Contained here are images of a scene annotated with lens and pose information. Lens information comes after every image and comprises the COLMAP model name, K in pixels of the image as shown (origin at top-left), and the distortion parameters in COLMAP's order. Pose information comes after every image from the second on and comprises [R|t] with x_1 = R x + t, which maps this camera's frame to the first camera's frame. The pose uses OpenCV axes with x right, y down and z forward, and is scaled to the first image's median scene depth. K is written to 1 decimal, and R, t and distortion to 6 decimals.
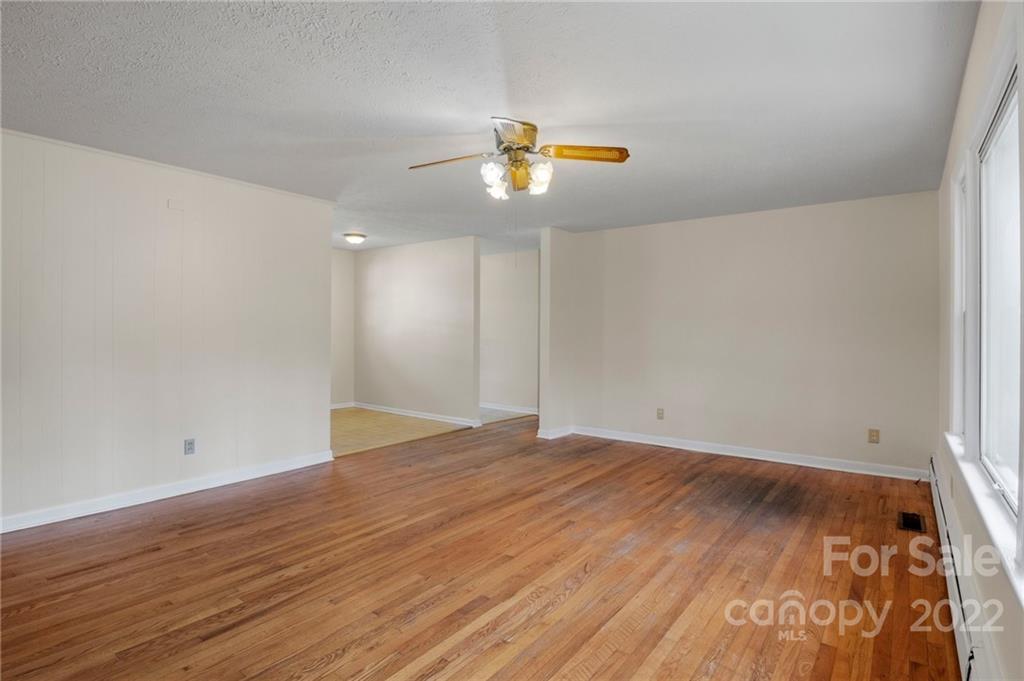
lens RADIAL K [[516.0, 0, 506.8], [0, 516.0, 329.1], [0, 0, 1]] dist [-0.004859, 0.000298]
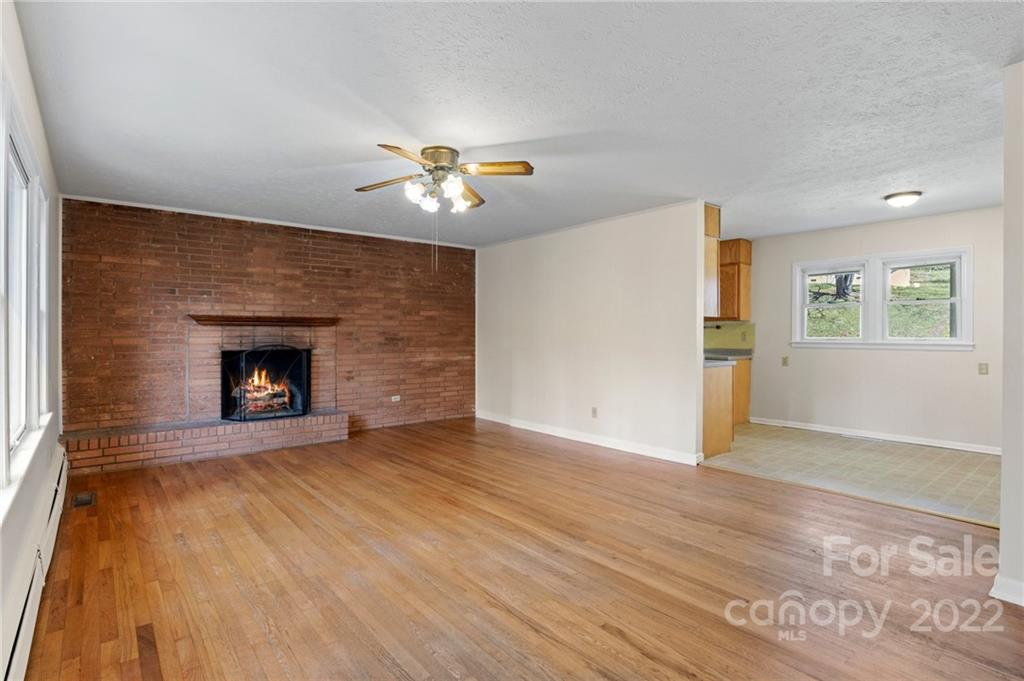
lens RADIAL K [[515.7, 0, 507.5], [0, 515.7, 336.4], [0, 0, 1]] dist [-0.005014, -0.000078]
pose [[-0.234524, -0.001811, -0.972109, 0.987444], [0.003061, 0.999992, -0.002602, 0.020622], [0.972106, -0.003586, -0.234516, 1.282179]]
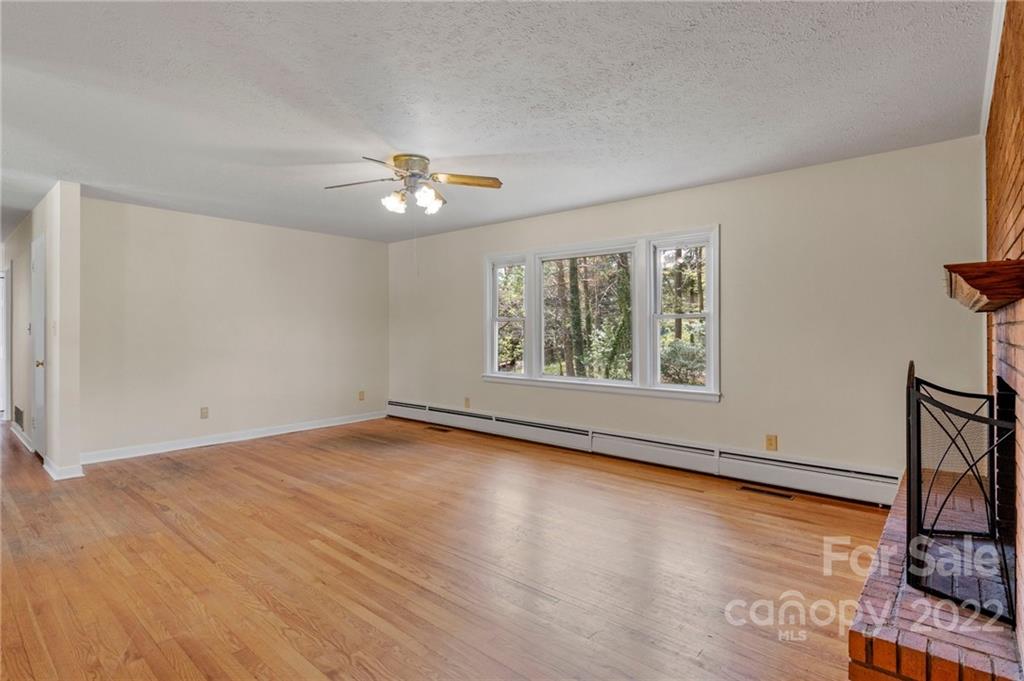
lens RADIAL K [[508.6, 0, 506.7], [0, 508.6, 332.6], [0, 0, 1]] dist [-0.021819, -0.000225]
pose [[0.061530, -0.012116, 0.998032, -1.044766], [-0.004672, 0.999912, 0.012426, -0.001665], [-0.998094, -0.005428, 0.061468, 0.638083]]
